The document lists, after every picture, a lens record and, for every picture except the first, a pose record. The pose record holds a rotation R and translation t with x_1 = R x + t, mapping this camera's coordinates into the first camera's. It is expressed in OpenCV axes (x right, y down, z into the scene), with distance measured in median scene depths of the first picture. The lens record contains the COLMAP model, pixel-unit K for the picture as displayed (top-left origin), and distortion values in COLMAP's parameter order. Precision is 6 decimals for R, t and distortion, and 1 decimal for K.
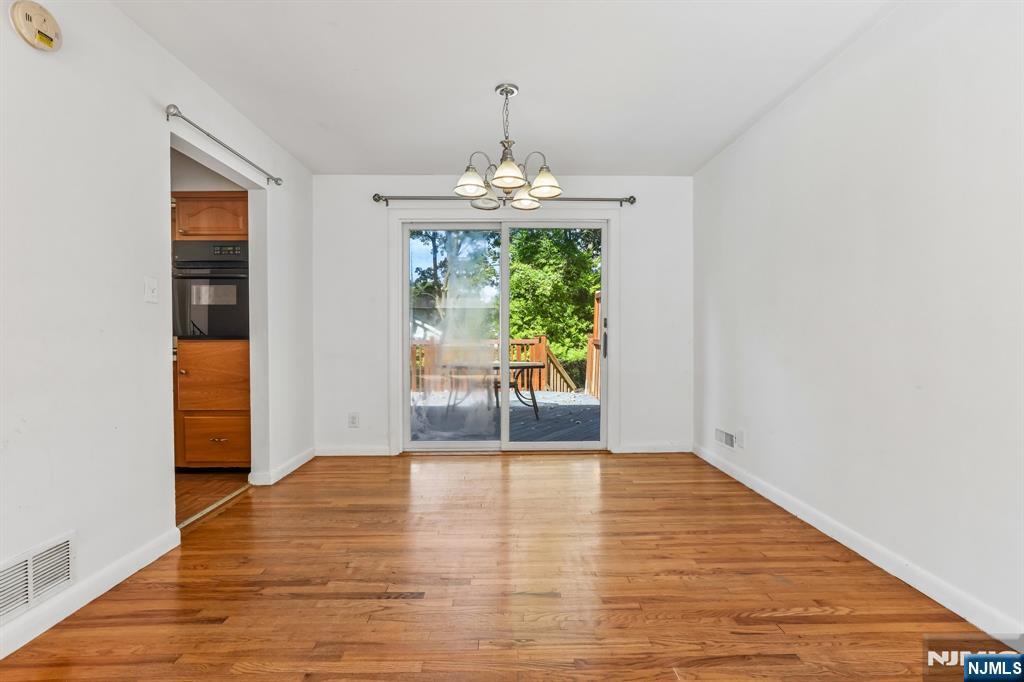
lens RADIAL K [[470.1, 0, 509.6], [0, 470.1, 335.8], [0, 0, 1]] dist [-0.043094, 0.020442]
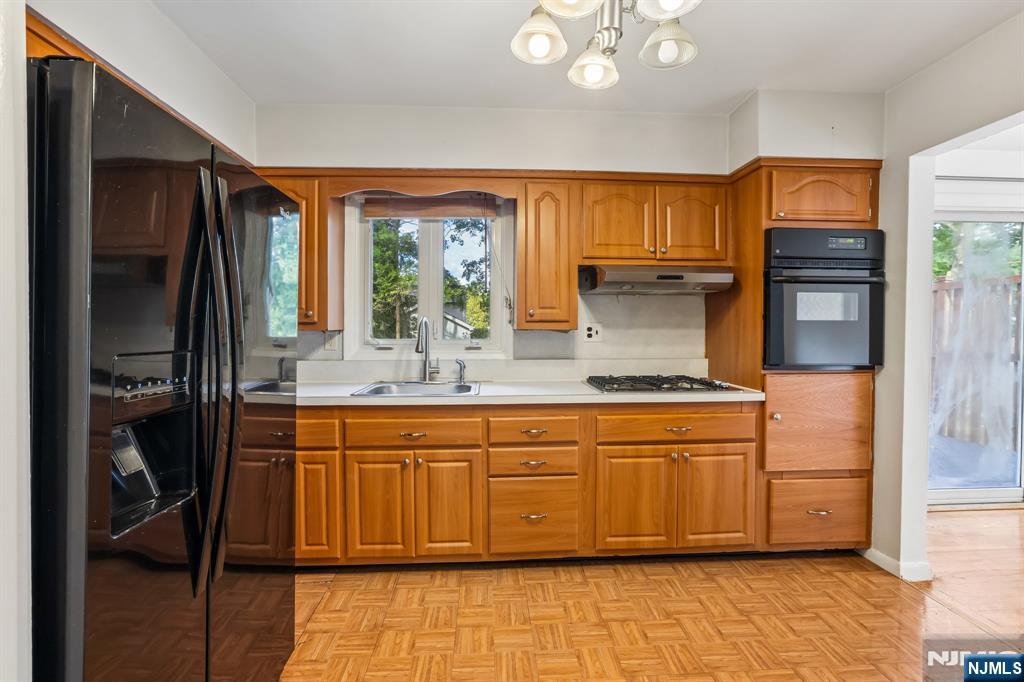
lens RADIAL K [[470.1, 0, 509.6], [0, 470.1, 335.8], [0, 0, 1]] dist [-0.043094, 0.020442]
pose [[0.999019, 0.004624, 0.044046, -0.923976], [-0.005294, 0.999872, 0.015125, -0.042498], [-0.043971, -0.015343, 0.998915, 0.260630]]
